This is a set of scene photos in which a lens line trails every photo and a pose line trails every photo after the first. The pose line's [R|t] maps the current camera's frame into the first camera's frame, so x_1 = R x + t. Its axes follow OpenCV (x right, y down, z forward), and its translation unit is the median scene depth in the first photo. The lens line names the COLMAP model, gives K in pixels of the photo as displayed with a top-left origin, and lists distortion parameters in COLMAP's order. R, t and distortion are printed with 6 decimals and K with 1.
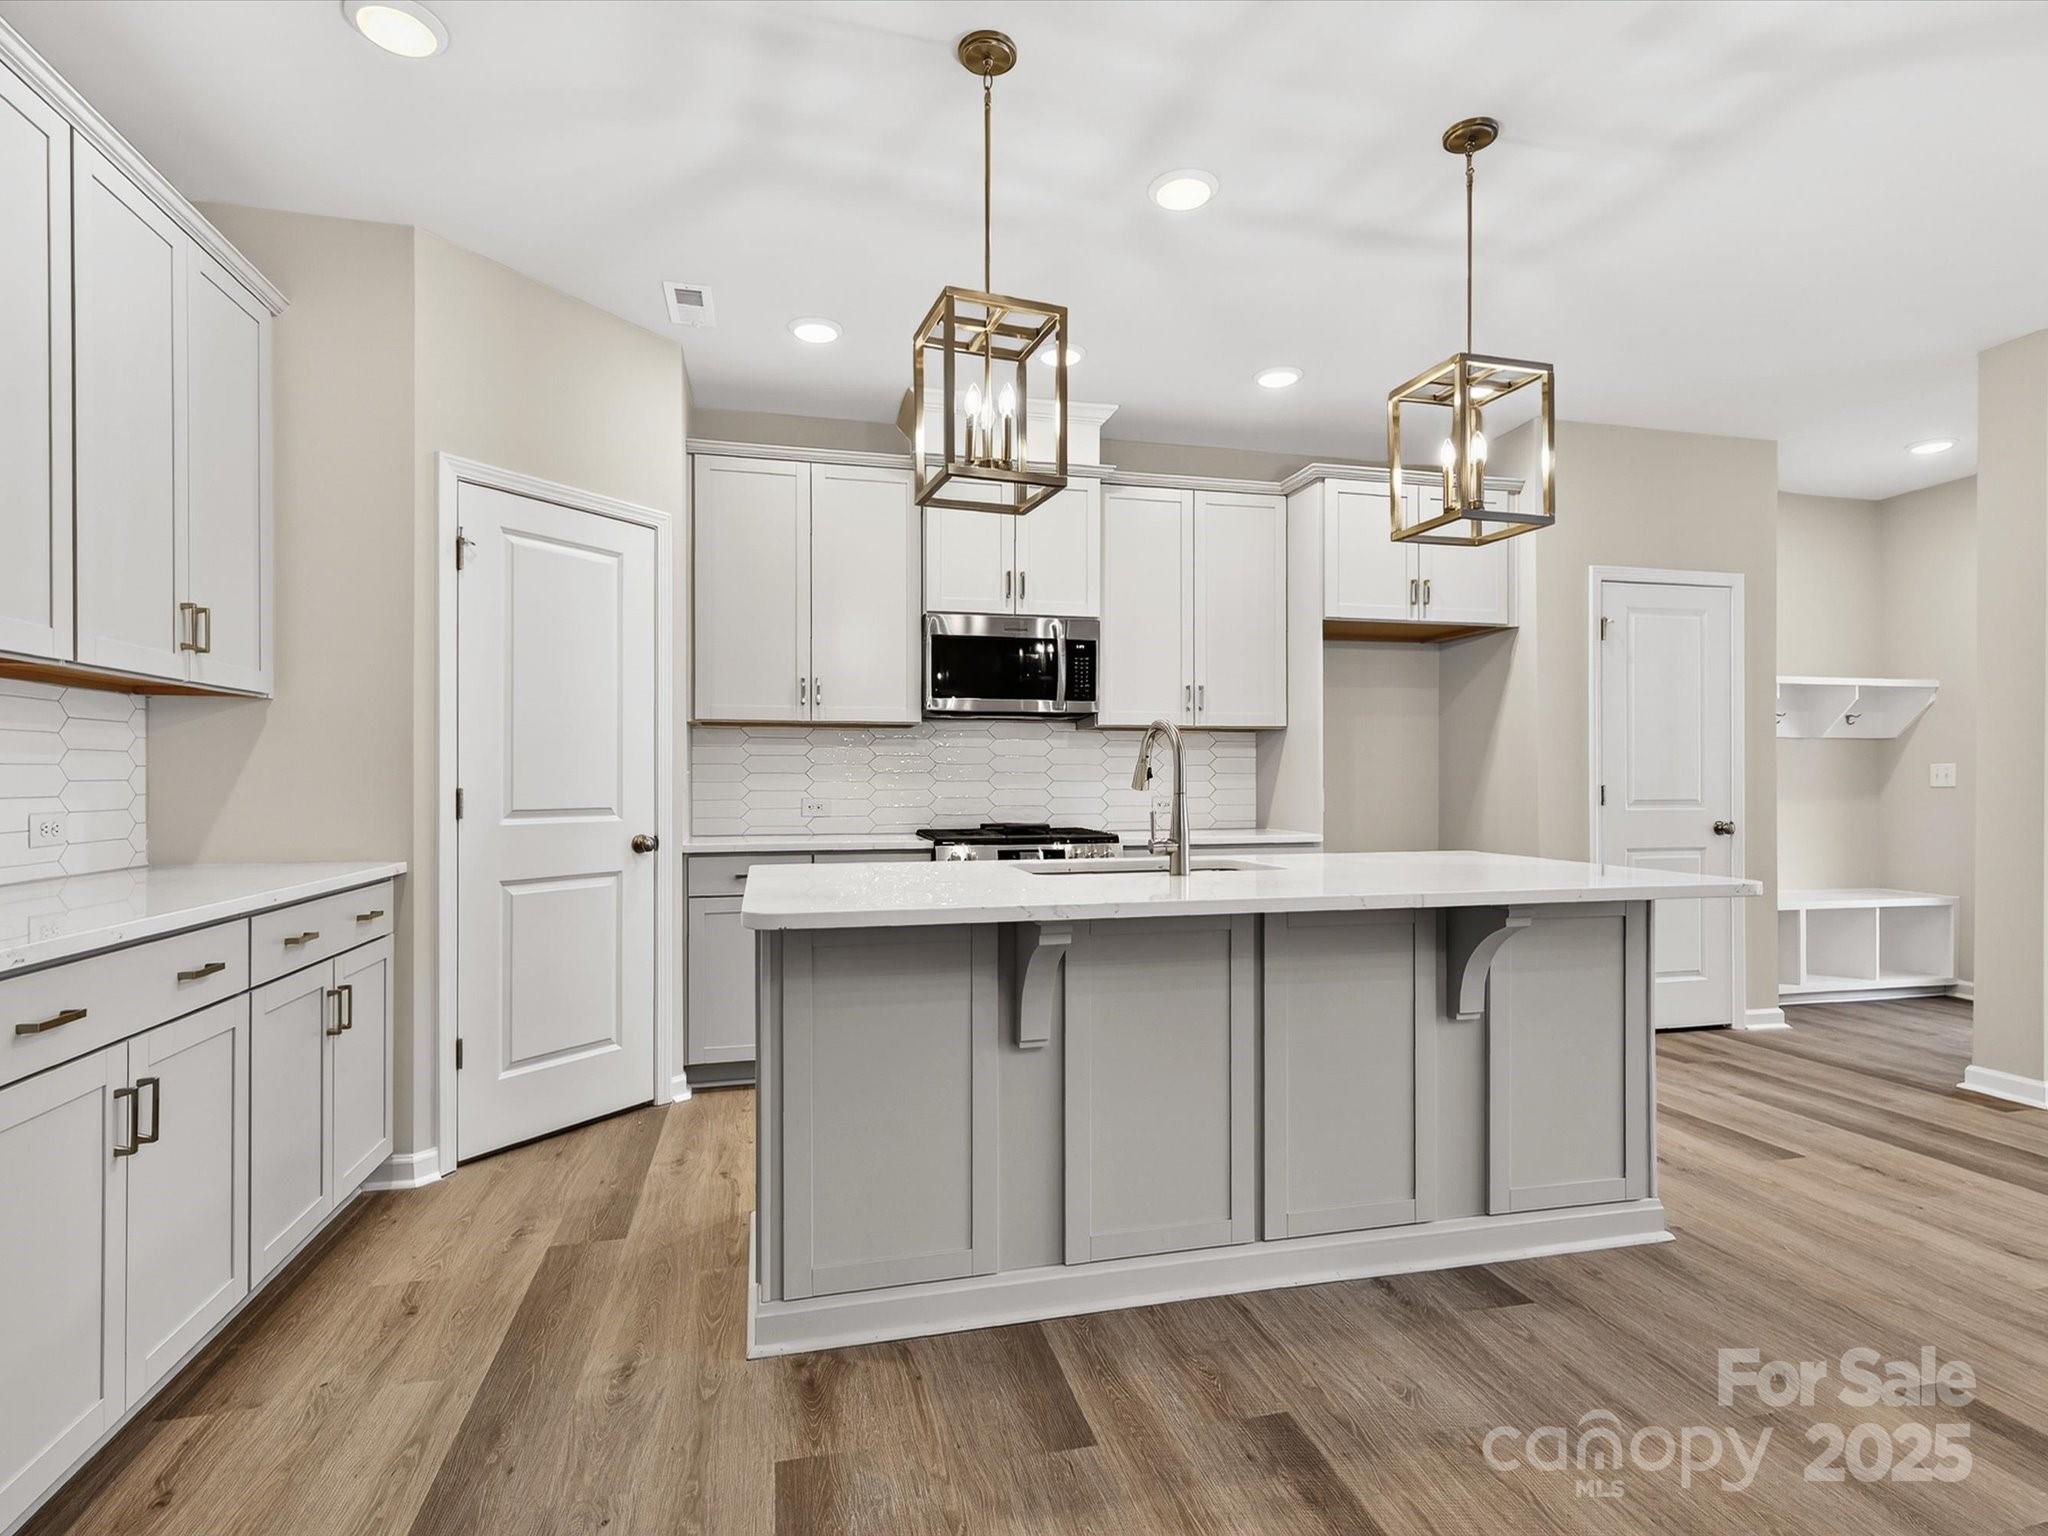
lens RADIAL K [[1052.0, 0, 1024.0], [0, 1052.0, 768.0], [0, 0, 1]] dist [0.005495, 0.000309]
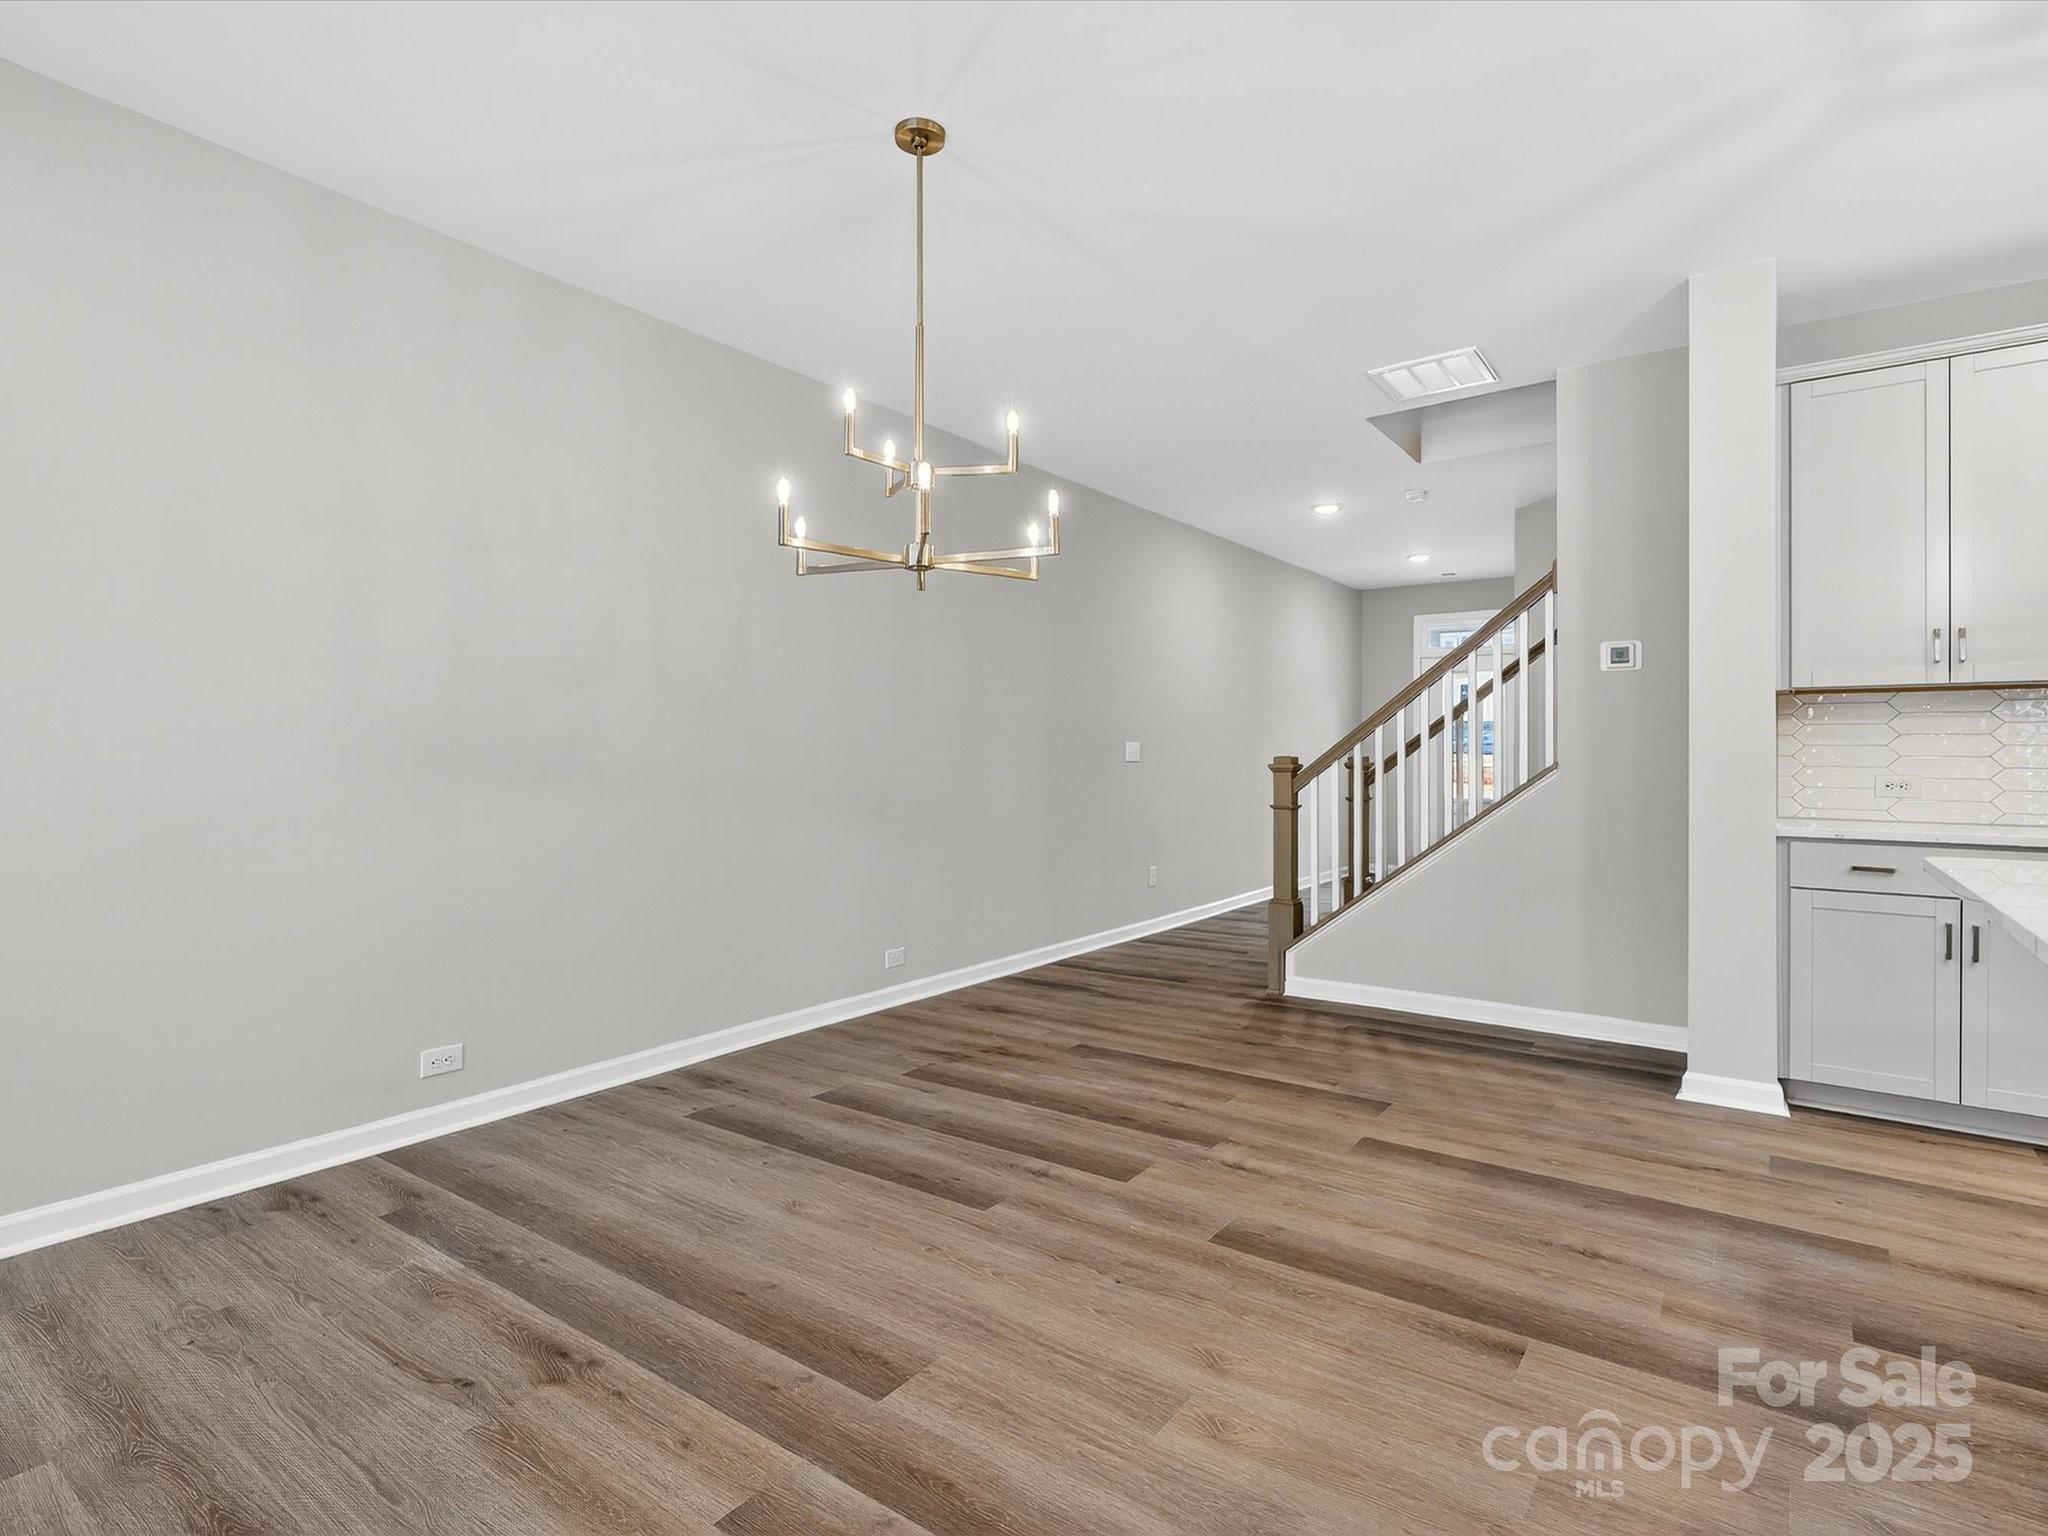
lens RADIAL K [[1049.5, 0, 1019.0], [0, 1049.5, 743.8], [0, 0, 1]] dist [-0.001040, -0.000227]
pose [[-0.763591, -0.006262, -0.645670, 0.756459], [0.004828, 0.999870, -0.015407, 0.005087], [0.645682, -0.014882, -0.763461, 0.653754]]
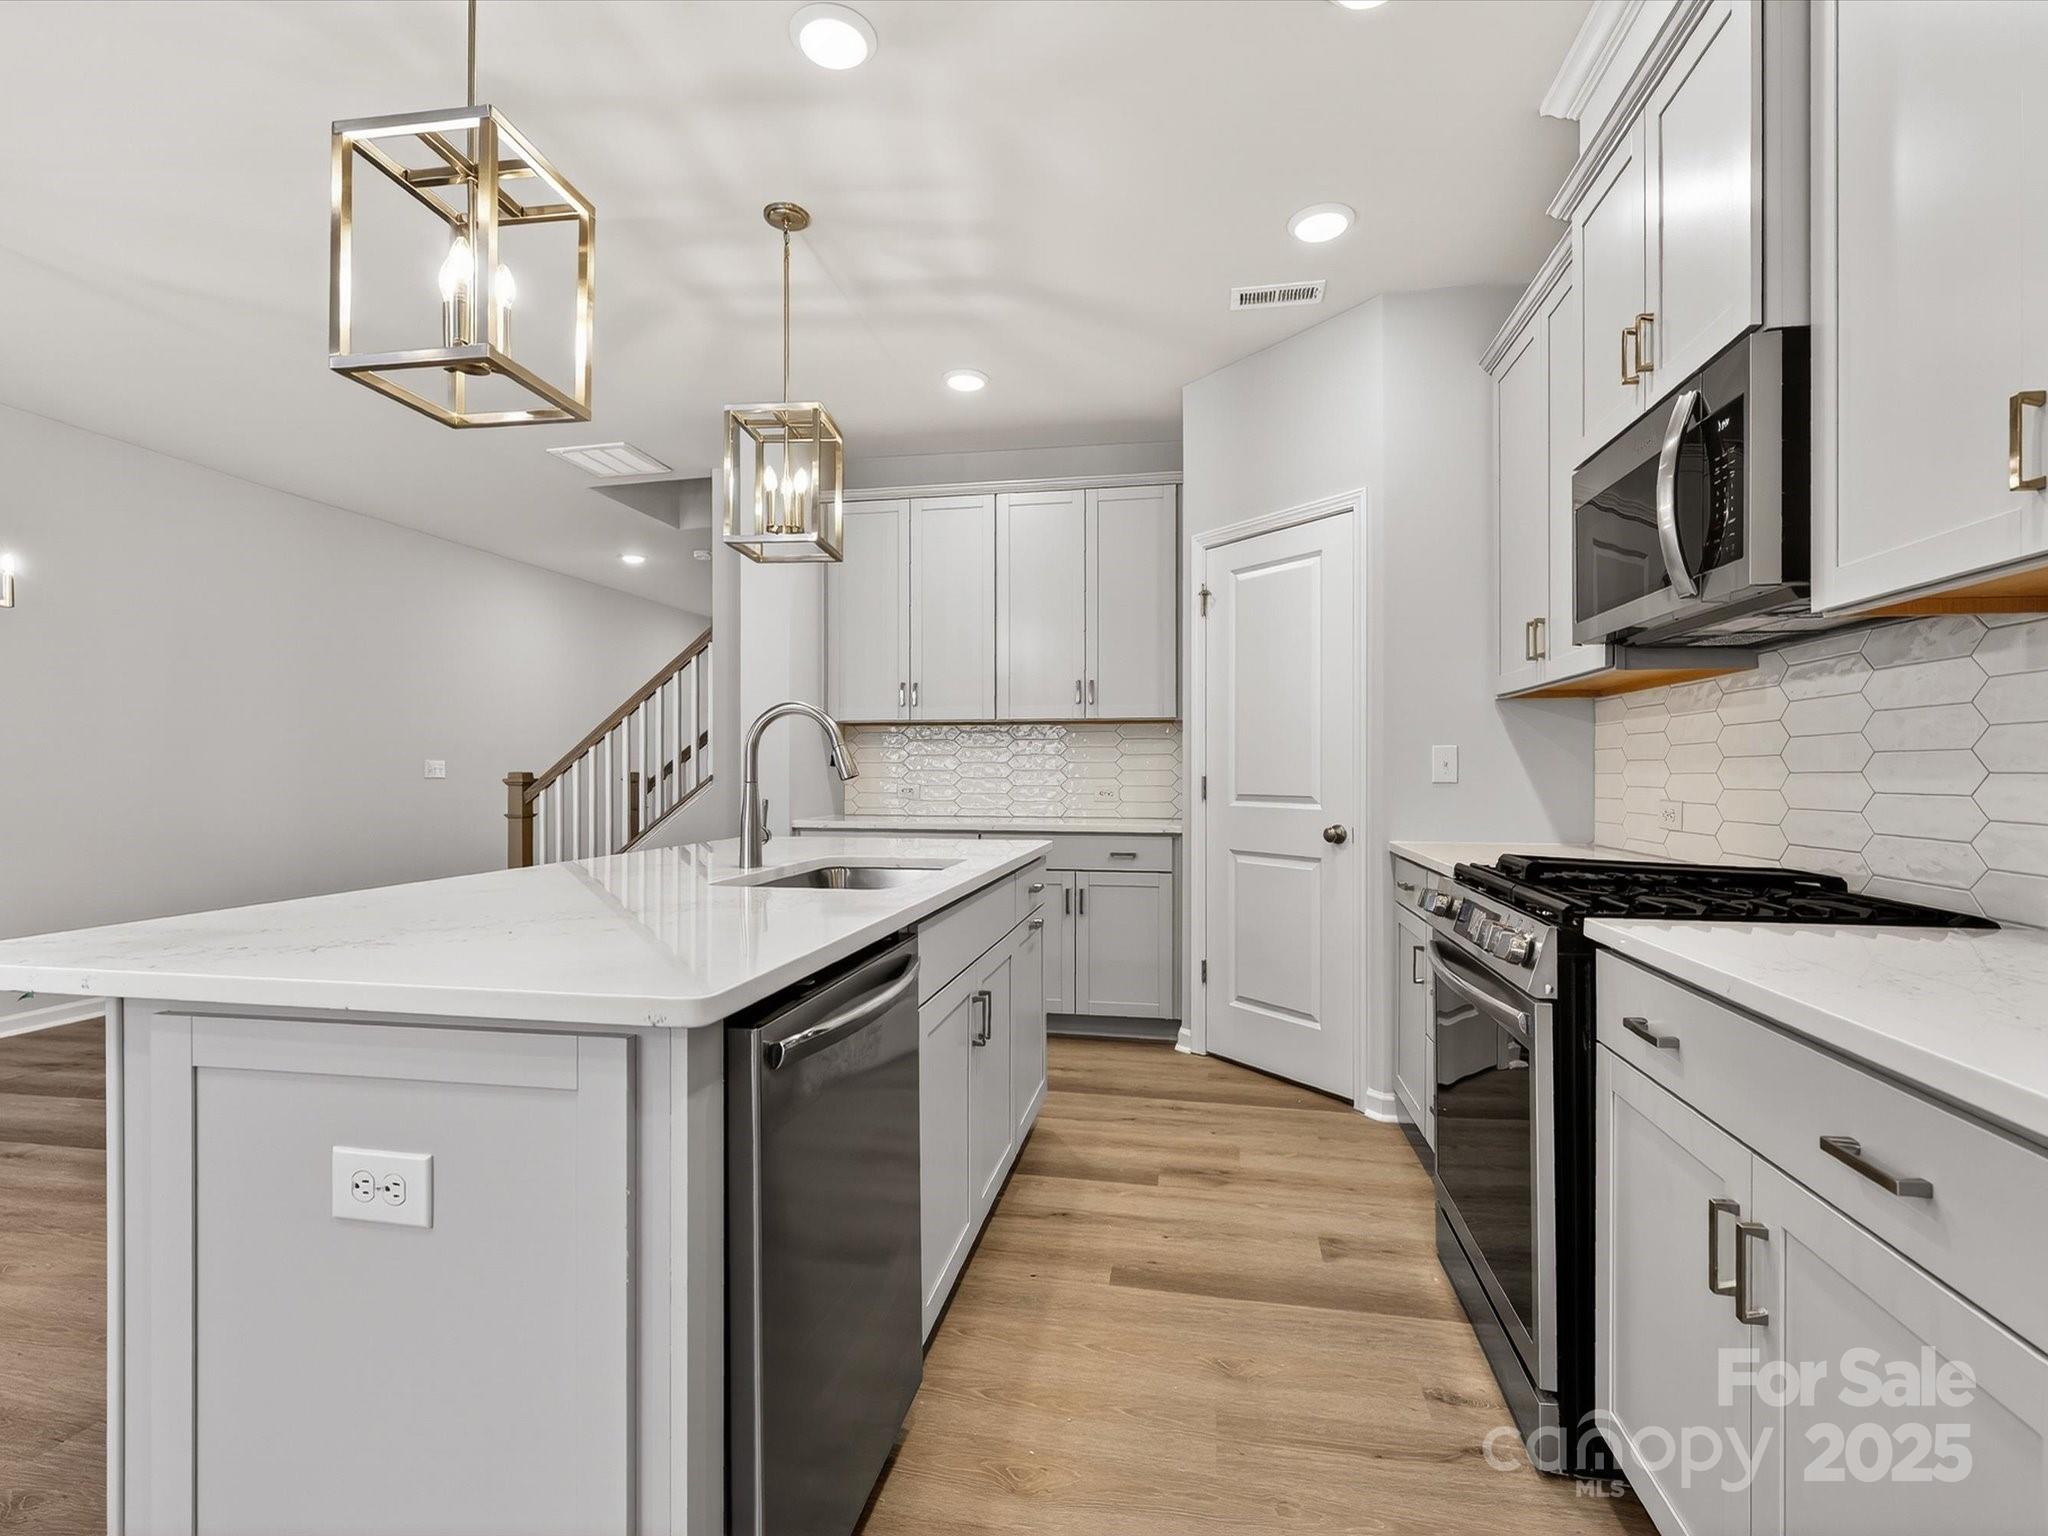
lens RADIAL K [[964.2, 0, 1024.0], [0, 964.2, 768.0], [0, 0, 1]] dist [0.001191, 0.000198]
pose [[-0.414701, -0.003513, -0.909951, 0.605075], [0.008613, 0.999933, -0.007786, 0.014444], [0.909917, -0.011067, -0.414643, 1.140992]]
